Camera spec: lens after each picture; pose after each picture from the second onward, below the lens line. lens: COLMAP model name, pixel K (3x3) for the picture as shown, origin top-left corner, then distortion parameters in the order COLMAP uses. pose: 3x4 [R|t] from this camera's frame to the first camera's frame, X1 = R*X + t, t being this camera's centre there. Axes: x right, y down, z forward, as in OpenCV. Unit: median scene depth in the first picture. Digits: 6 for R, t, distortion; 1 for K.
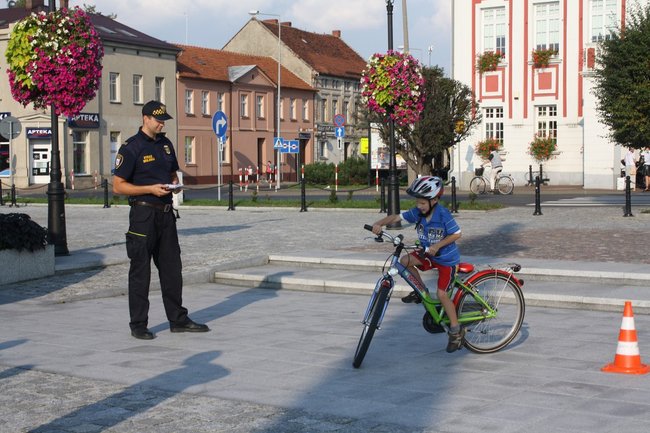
lens RADIAL K [[1210.5, 0, 325.4], [0, 1210.5, 216.8], [0, 0, 1]] dist [0.013040, 0.000000]
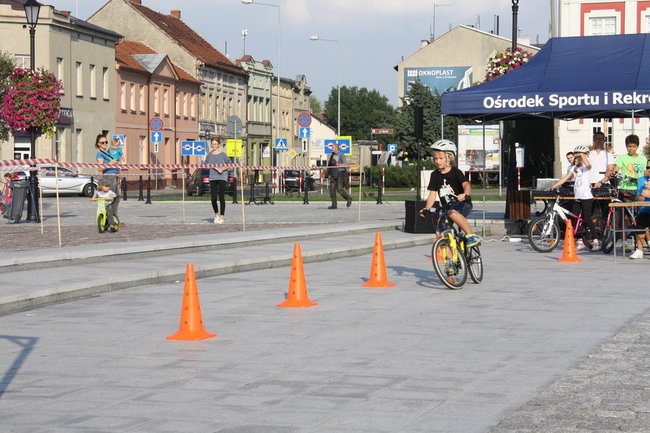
lens RADIAL K [[1670.1, 0, 324.7], [0, 1670.1, 216.2], [0, 0, 1]] dist [-0.000575, 0.000000]
pose [[0.958728, -0.001483, 0.284320, -0.297914], [0.006879, 0.999815, -0.017981, 0.013895], [-0.284240, 0.019195, 0.958561, -0.185091]]
